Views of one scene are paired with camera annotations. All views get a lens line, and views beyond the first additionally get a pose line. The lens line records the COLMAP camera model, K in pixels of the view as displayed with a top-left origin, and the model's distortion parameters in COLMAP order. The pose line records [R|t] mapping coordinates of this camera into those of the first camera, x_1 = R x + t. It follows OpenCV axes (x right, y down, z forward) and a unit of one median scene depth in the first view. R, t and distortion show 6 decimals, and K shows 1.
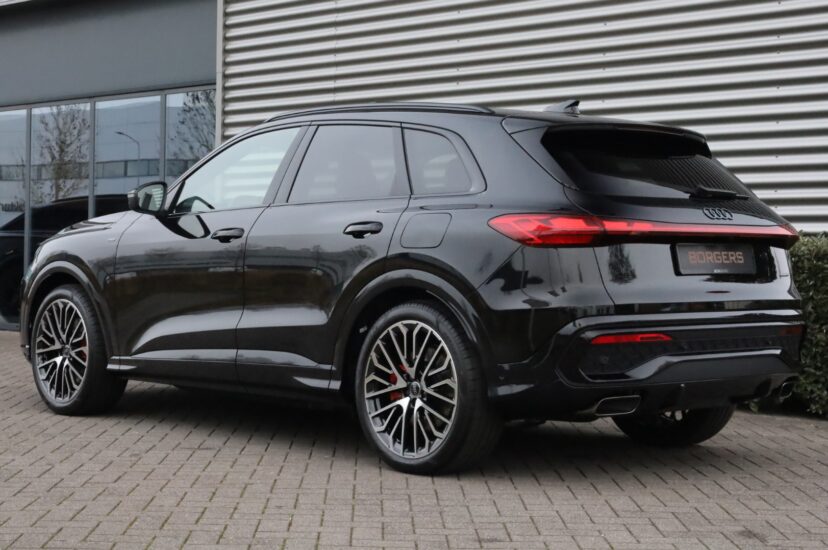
lens RADIAL K [[1556.2, 0, 418.3], [0, 1556.2, 272.0], [0, 0, 1]] dist [-0.041175, 0.000000]
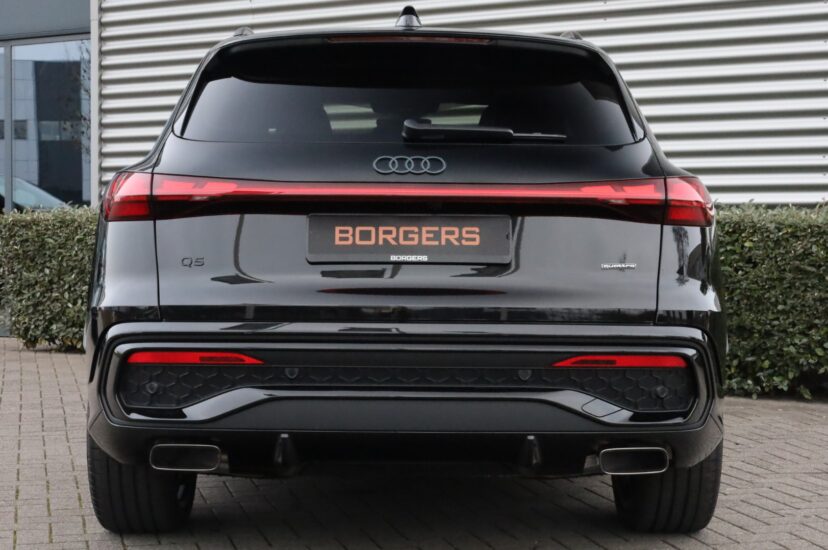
lens RADIAL K [[1556.2, 0, 414.3], [0, 1556.2, 279.1], [0, 0, 1]] dist [-0.041175, 0.000000]
pose [[0.726224, 0.014640, -0.687302, 0.597335], [-0.011294, 0.999892, 0.009364, 0.001949], [0.687365, 0.000962, 0.726311, 0.530529]]
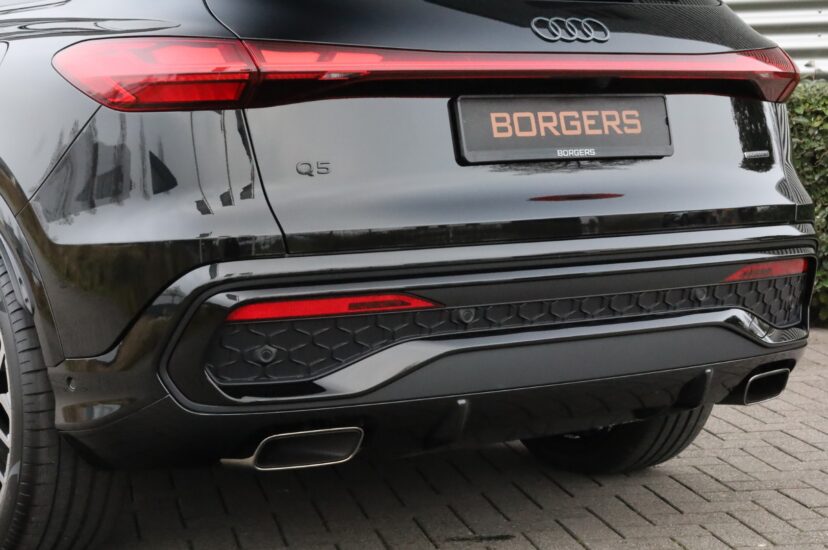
lens RADIAL K [[1809.0, 0, 433.1], [0, 1809.0, 268.7], [0, 0, 1]] dist [-0.010908, 0.000000]
pose [[0.989567, -0.004751, -0.143995, 0.221646], [0.016370, 0.996691, 0.079616, -0.009402], [0.143140, -0.081143, 0.986370, 0.431908]]
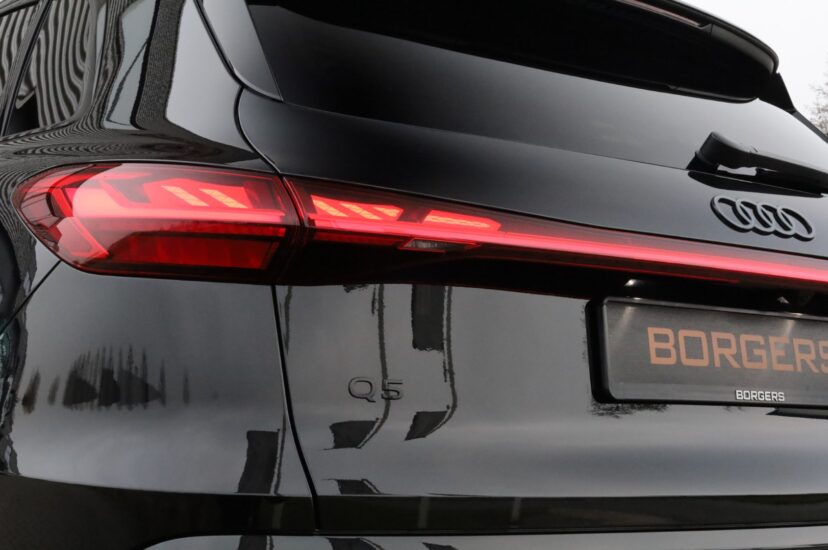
lens RADIAL K [[1202.3, 0, 416.3], [0, 1202.3, 268.4], [0, 0, 1]] dist [-0.002675, 0.000000]
pose [[0.980985, 0.065739, -0.182614, 0.161926], [-0.075095, 0.996170, -0.044796, -0.009831], [0.178969, 0.057657, 0.982164, 0.711893]]
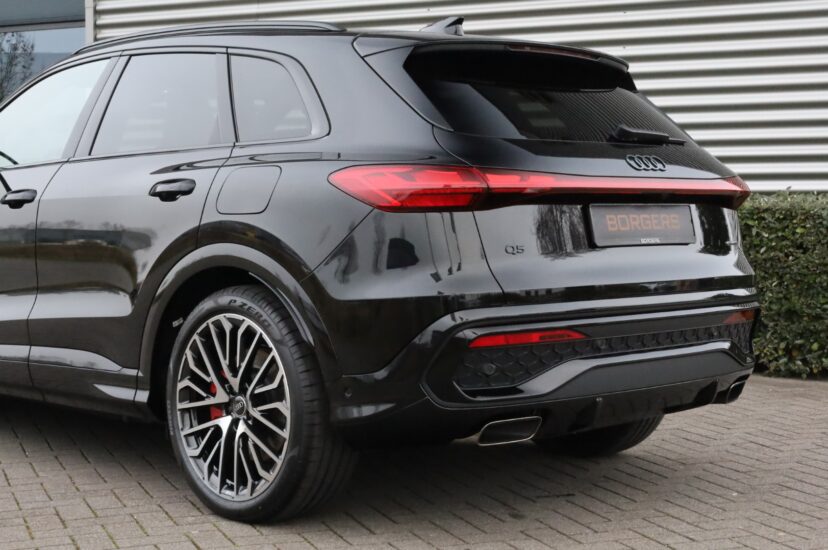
lens RADIAL K [[1402.9, 0, 428.8], [0, 1402.9, 274.0], [0, 0, 1]] dist [-0.039683, 0.000000]
pose [[0.999112, -0.012972, 0.040082, 0.059946], [0.011600, 0.999345, 0.034282, -0.008426], [-0.040500, -0.033787, 0.998608, 0.323658]]
